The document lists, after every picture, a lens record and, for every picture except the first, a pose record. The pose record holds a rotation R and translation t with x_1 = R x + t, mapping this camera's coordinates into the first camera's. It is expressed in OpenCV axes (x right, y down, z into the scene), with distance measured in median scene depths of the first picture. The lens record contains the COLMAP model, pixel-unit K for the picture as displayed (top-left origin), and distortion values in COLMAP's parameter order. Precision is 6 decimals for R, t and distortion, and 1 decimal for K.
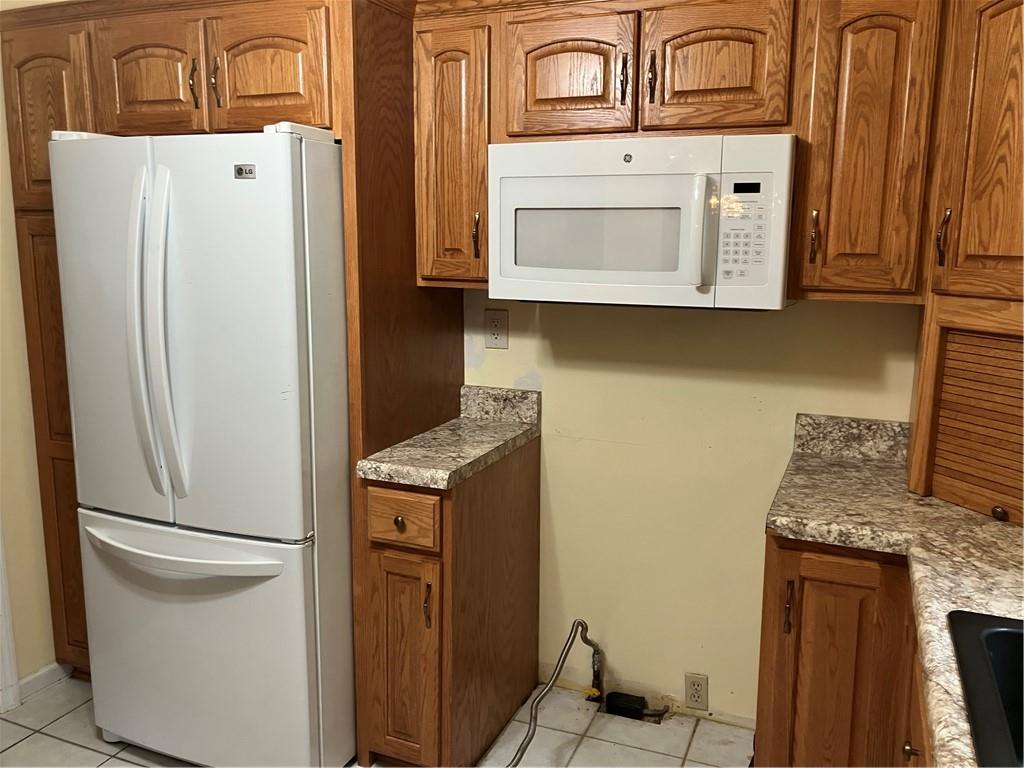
lens RADIAL K [[839.4, 0, 514.2], [0, 839.4, 381.1], [0, 0, 1]] dist [0.021367, -0.028368]
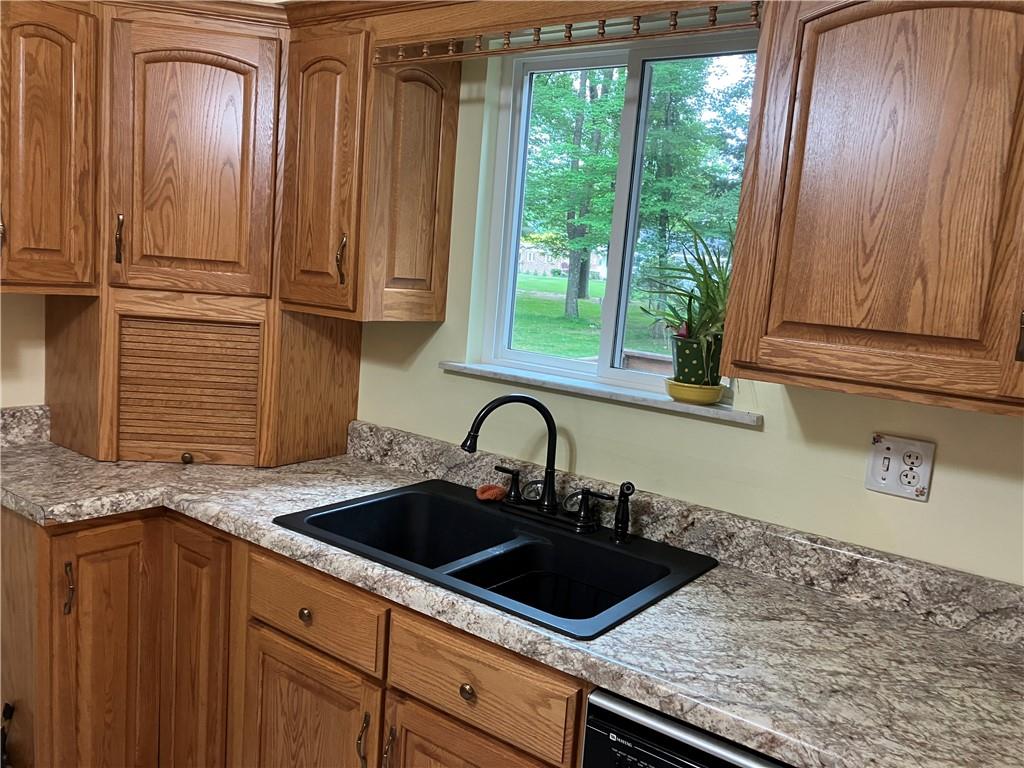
lens RADIAL K [[839.4, 0, 512.6], [0, 839.4, 384.7], [0, 0, 1]] dist [0.021367, -0.028368]
pose [[0.245974, -0.121798, 0.961593, -0.512559], [0.090420, 0.990631, 0.102346, -0.039814], [-0.965050, 0.061773, 0.254683, 0.185519]]
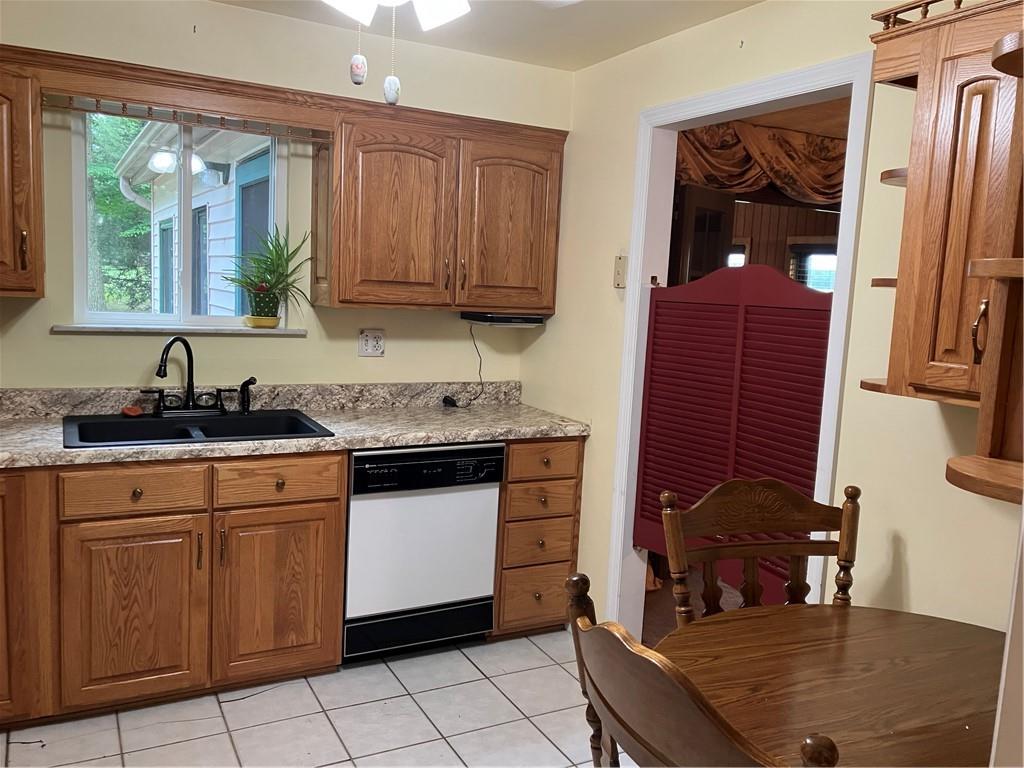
lens RADIAL K [[839.4, 0, 512.8], [0, 839.4, 383.6], [0, 0, 1]] dist [0.021367, -0.028368]
pose [[-0.774772, -0.119580, 0.620829, -1.036743], [0.055167, 0.965419, 0.254799, -0.211893], [-0.629829, 0.231661, -0.741383, 1.265533]]
